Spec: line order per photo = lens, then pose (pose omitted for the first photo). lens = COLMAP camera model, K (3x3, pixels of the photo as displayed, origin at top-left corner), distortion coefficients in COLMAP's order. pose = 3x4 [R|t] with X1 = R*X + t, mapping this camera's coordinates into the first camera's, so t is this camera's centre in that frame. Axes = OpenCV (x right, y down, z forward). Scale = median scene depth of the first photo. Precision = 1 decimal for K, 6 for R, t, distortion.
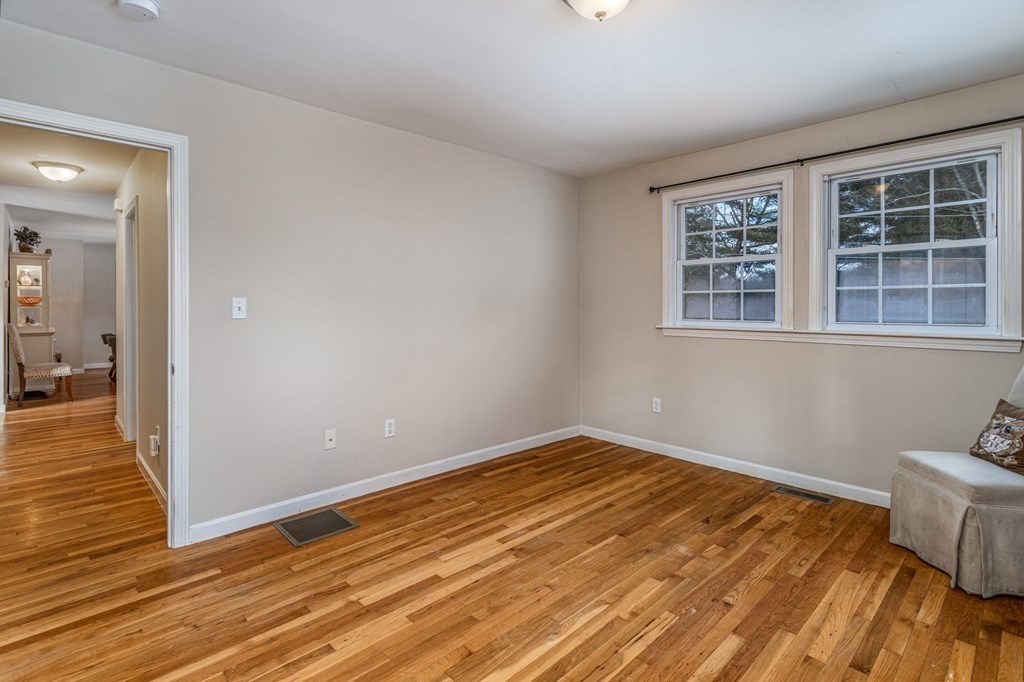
lens RADIAL K [[499.4, 0, 511.3], [0, 499.4, 307.9], [0, 0, 1]] dist [-0.000085, 0.000329]
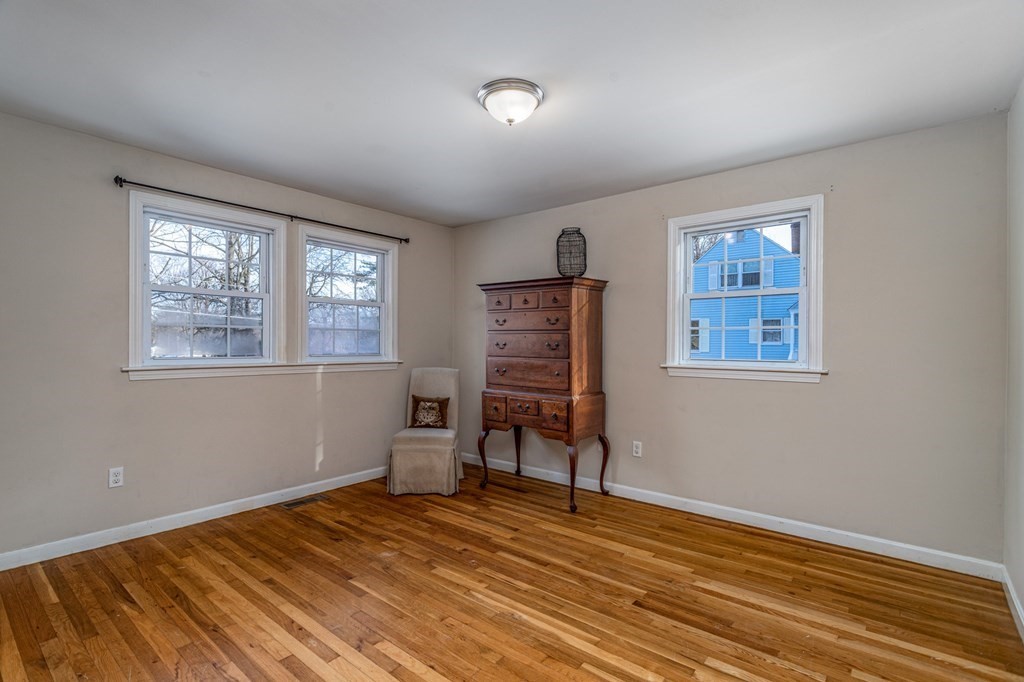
lens RADIAL K [[487.9, 0, 507.6], [0, 487.9, 340.6], [0, 0, 1]] dist [0.000567, 0.000258]
pose [[-0.126648, 0.006257, 0.991928, -0.798176], [-0.003795, 0.999970, -0.006792, -0.002522], [-0.991940, -0.004624, -0.126620, 0.855172]]
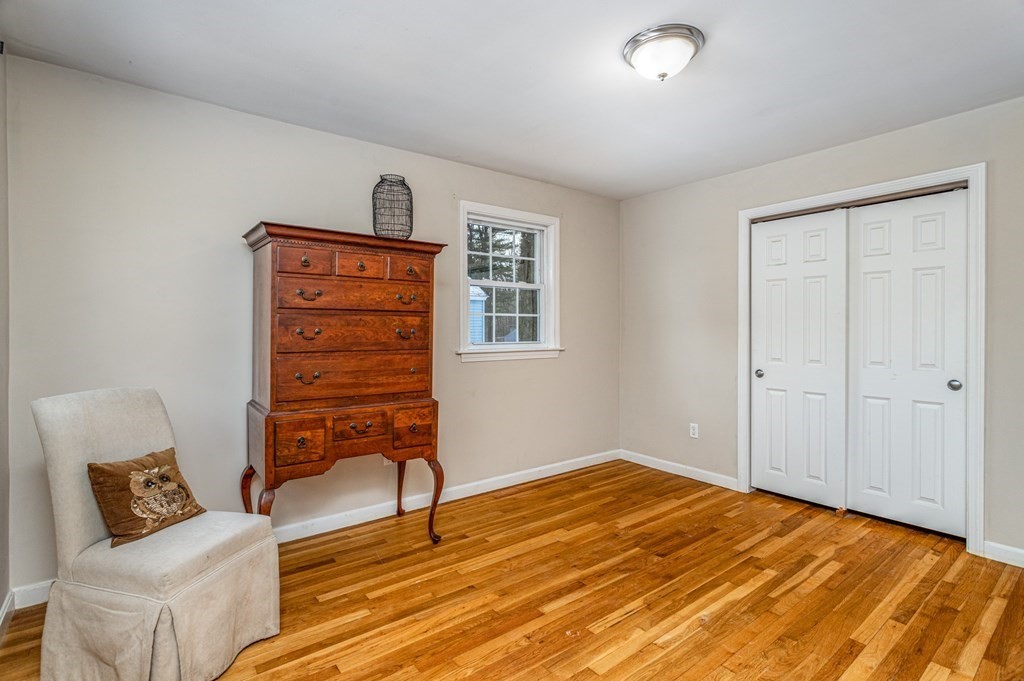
lens RADIAL K [[483.9, 0, 509.1], [0, 483.9, 329.8], [0, 0, 1]] dist [0.000457, 0.000149]
pose [[-0.994675, 0.002056, 0.103044, 0.302490], [0.002351, 0.999993, 0.002745, -0.006899], [-0.103038, 0.002973, -0.994673, 1.568722]]
